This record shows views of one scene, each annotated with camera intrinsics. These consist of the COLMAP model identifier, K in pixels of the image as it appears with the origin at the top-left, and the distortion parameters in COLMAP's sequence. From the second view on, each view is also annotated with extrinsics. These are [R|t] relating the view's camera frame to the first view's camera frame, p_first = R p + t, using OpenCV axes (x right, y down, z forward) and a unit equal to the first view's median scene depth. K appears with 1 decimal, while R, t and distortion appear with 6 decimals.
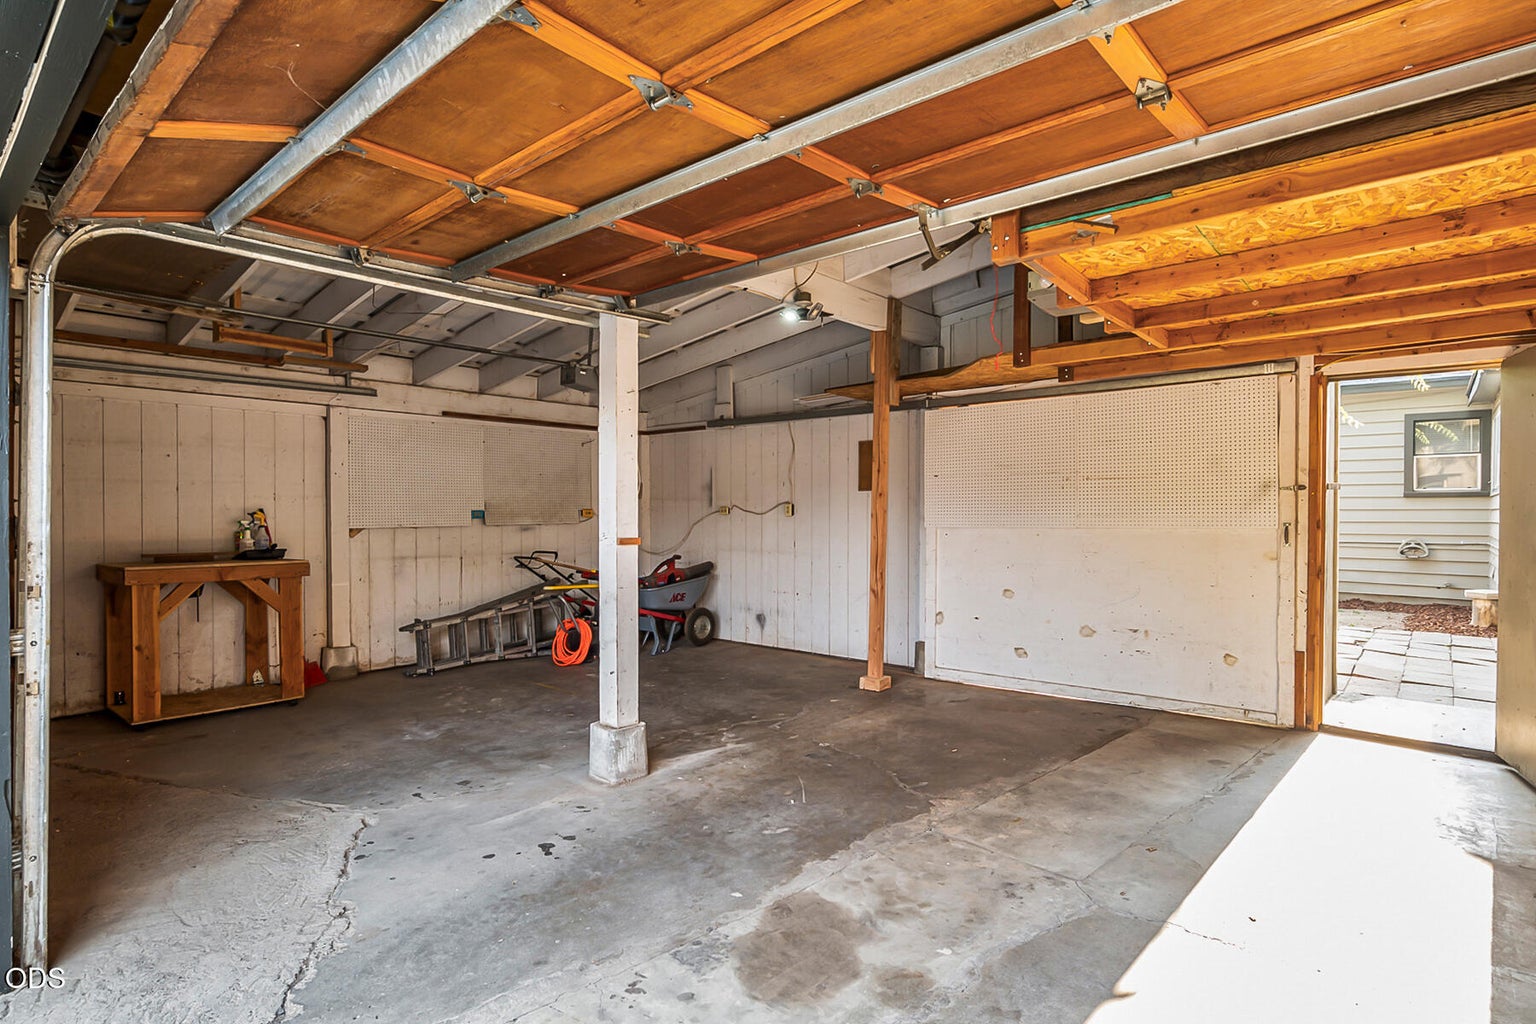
lens RADIAL K [[797.9, 0, 768.0], [0, 797.9, 512.0], [0, 0, 1]] dist [0.000394, 0.000020]
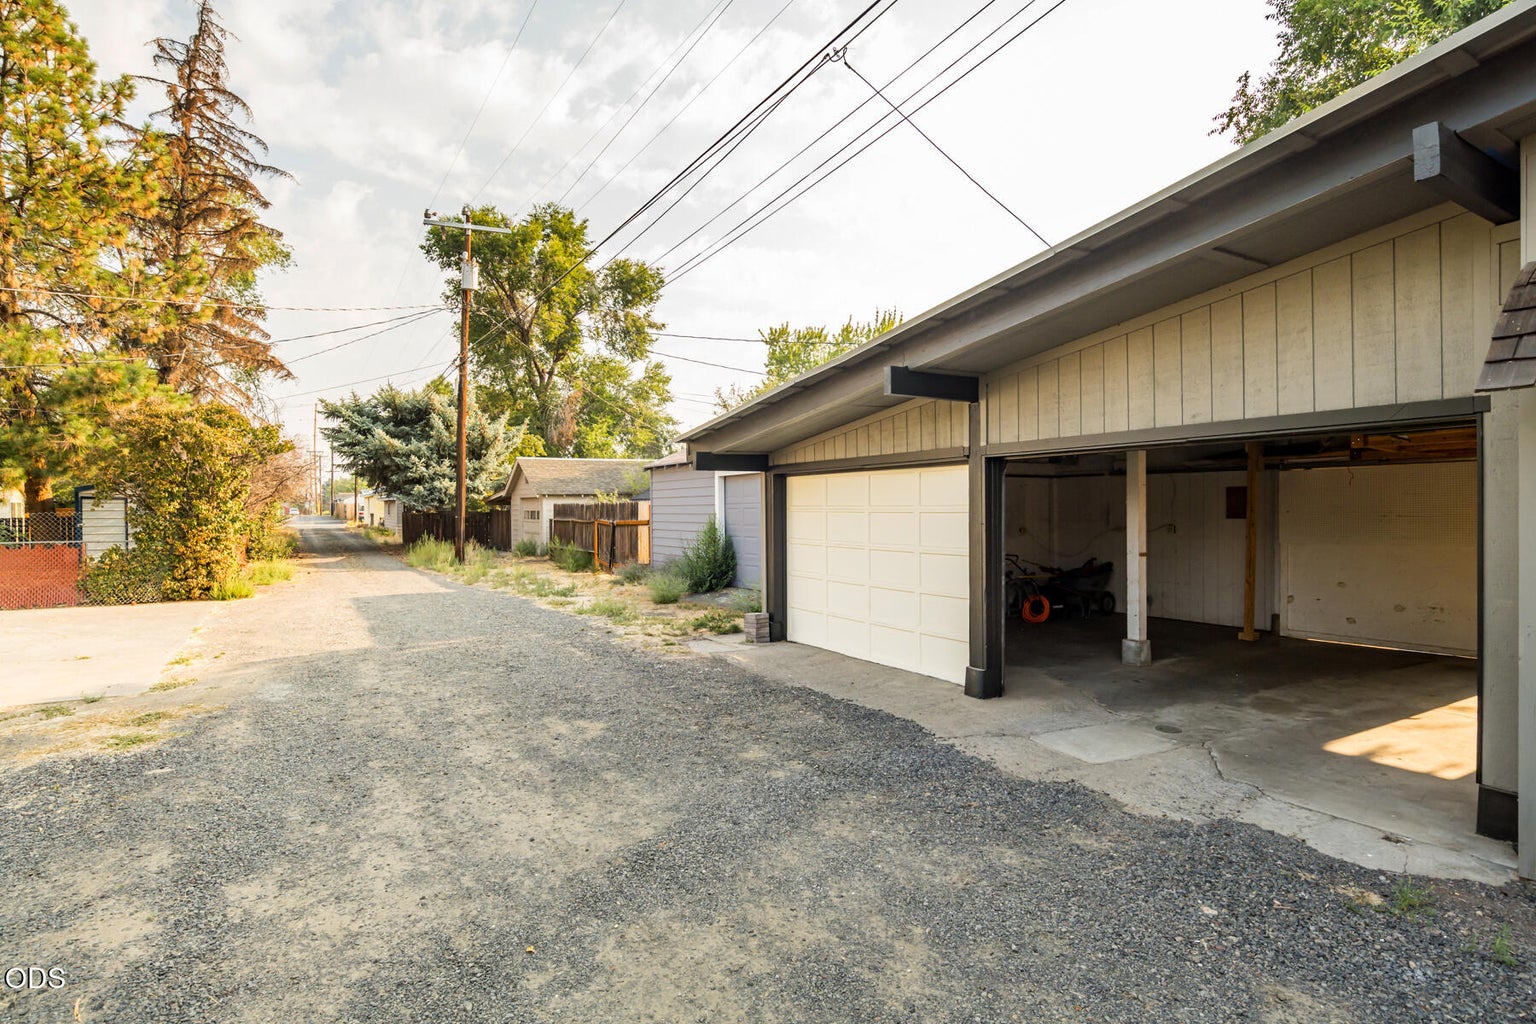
lens RADIAL K [[790.4, 0, 768.0], [0, 790.4, 512.0], [0, 0, 1]] dist [-0.001361, -0.000166]
pose [[0.956372, -0.007929, -0.292045, -0.342211], [0.010298, 0.999925, 0.006574, -0.067038], [0.291971, -0.009295, 0.956382, -0.870664]]
